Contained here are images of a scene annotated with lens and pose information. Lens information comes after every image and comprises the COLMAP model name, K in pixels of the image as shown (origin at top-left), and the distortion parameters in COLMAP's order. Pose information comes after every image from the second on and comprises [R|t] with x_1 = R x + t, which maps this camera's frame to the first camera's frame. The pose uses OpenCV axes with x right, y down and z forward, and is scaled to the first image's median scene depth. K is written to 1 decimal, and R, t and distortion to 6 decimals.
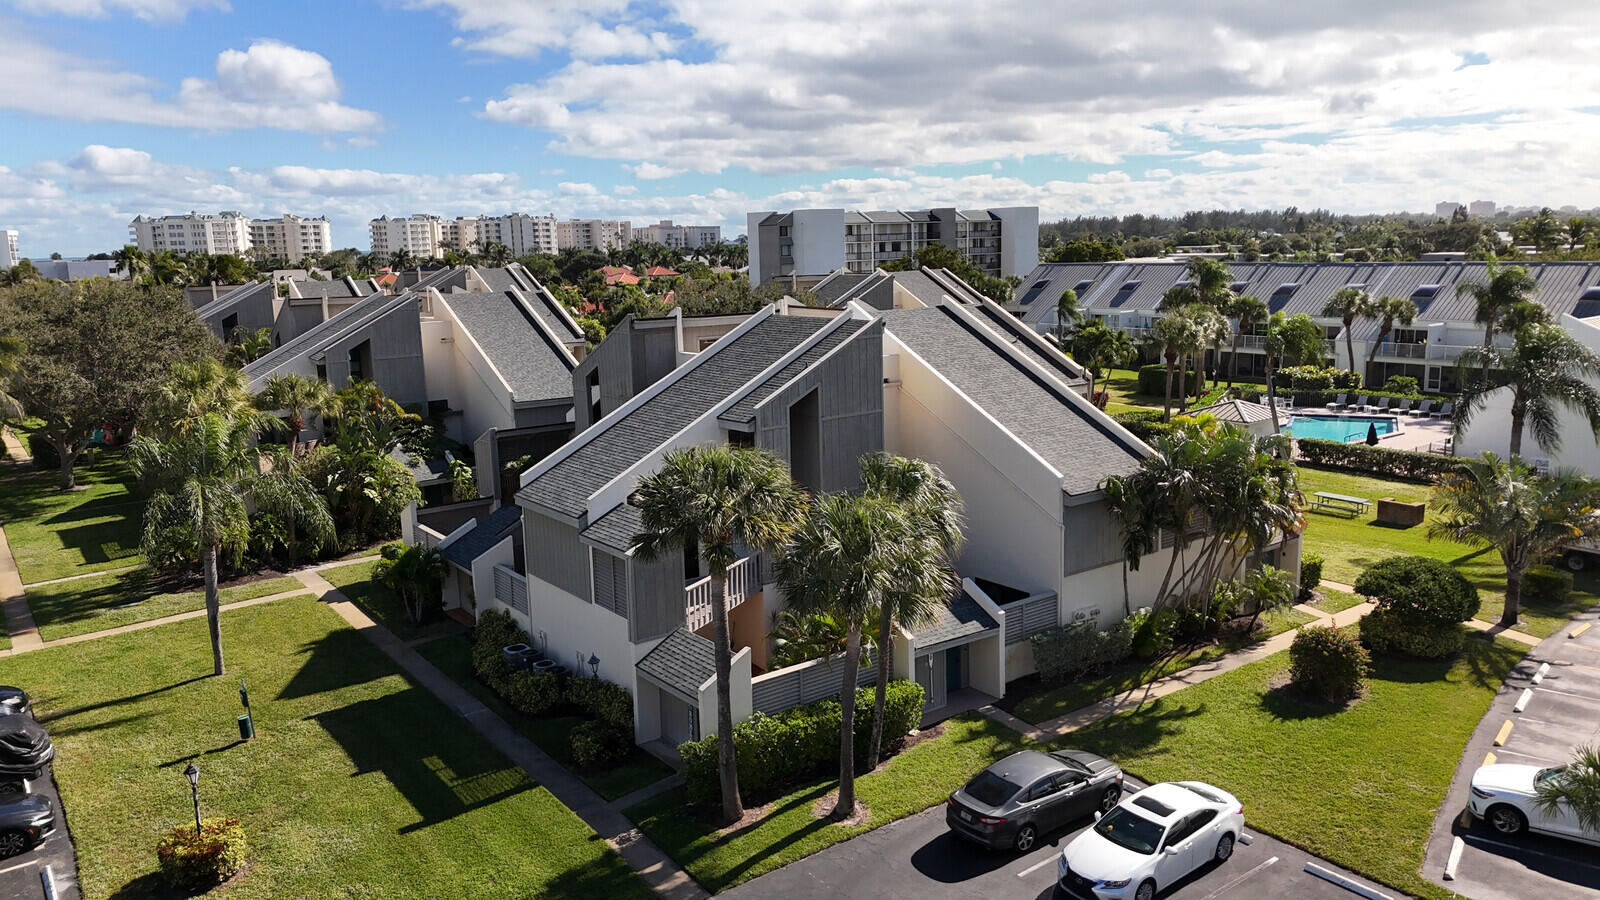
lens RADIAL K [[1173.2, 0, 800.0], [0, 1173.2, 450.0], [0, 0, 1]] dist [0.075566, -0.062093]
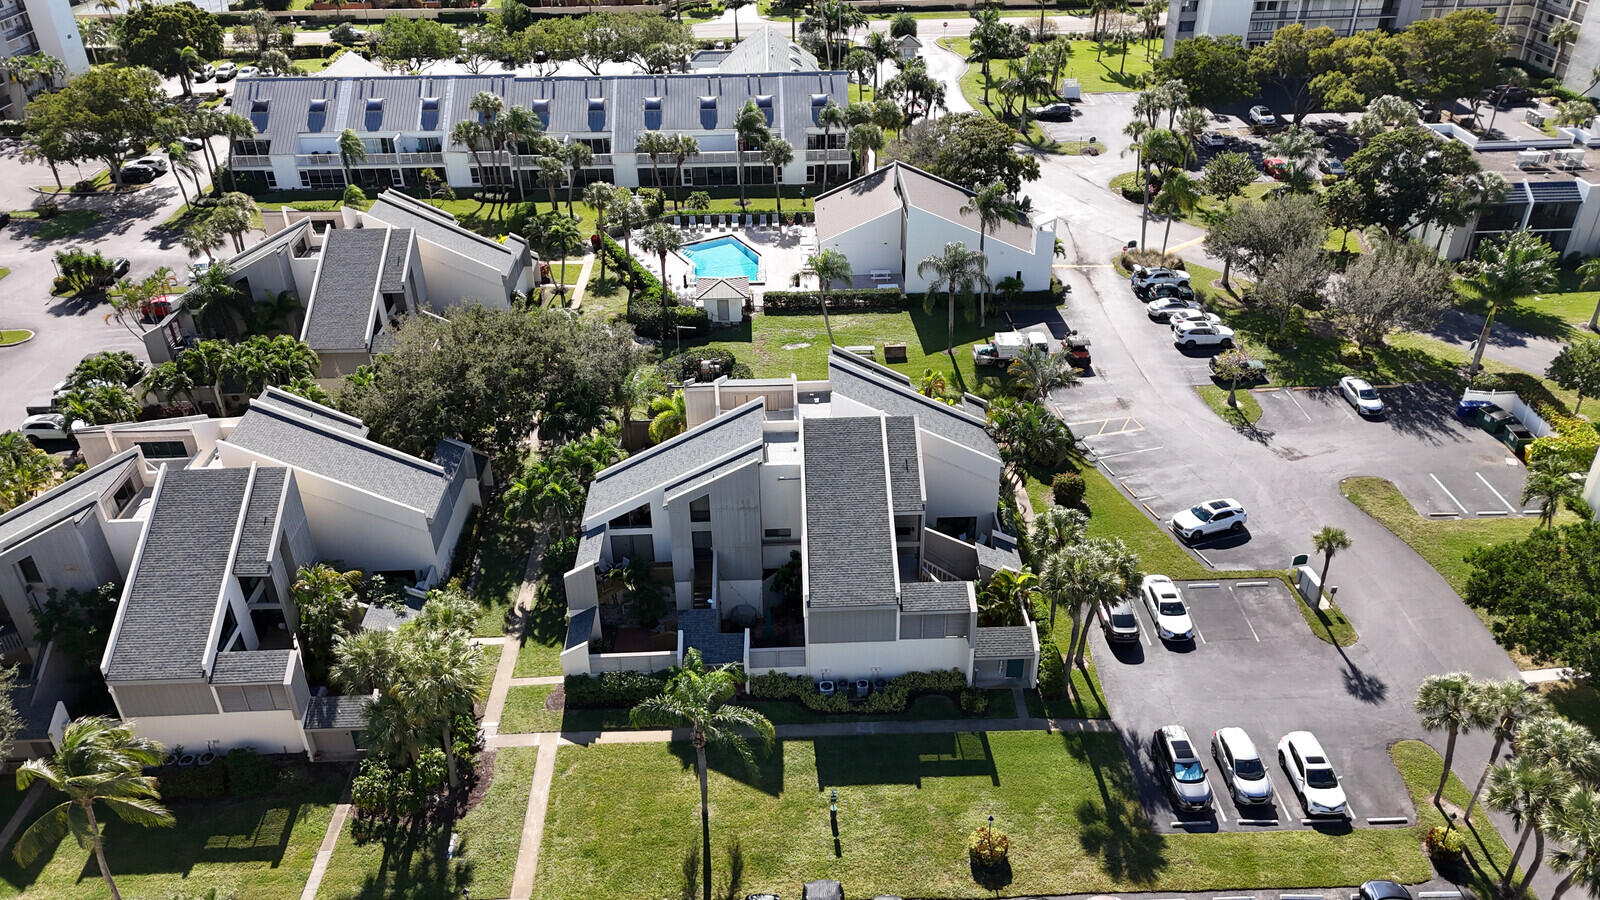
lens RADIAL K [[1173.2, 0, 800.0], [0, 1173.2, 450.0], [0, 0, 1]] dist [0.075566, -0.062093]
pose [[0.566206, -0.412539, 0.713598, -0.722331], [0.143786, 0.901900, 0.407312, -0.446917], [-0.811626, -0.128017, 0.569978, 0.078504]]
